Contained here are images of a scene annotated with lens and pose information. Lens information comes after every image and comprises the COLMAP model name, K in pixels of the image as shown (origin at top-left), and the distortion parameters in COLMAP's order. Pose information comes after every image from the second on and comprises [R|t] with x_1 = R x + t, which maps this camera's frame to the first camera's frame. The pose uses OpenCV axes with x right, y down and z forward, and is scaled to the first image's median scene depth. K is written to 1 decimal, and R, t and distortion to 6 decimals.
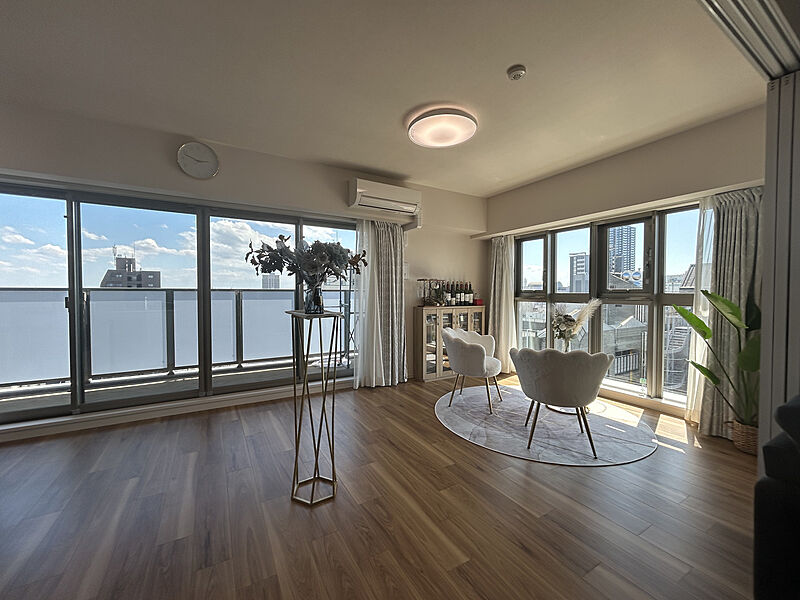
lens RADIAL K [[317.6, 0, 400.0], [0, 317.6, 300.0], [0, 0, 1]] dist [0.001912, 0.000239]
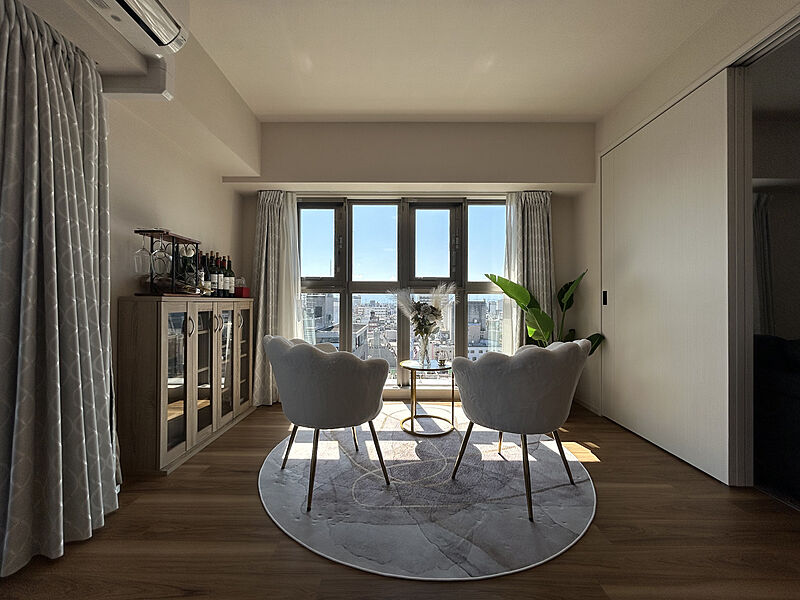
lens RADIAL K [[322.1, 0, 400.0], [0, 322.1, 300.0], [0, 0, 1]] dist [0.001184, -0.000133]
pose [[0.517479, 0.005816, 0.855676, -0.125958], [0.014790, 0.999767, -0.015739, 0.038520], [-0.855568, 0.020800, 0.517272, 0.496090]]
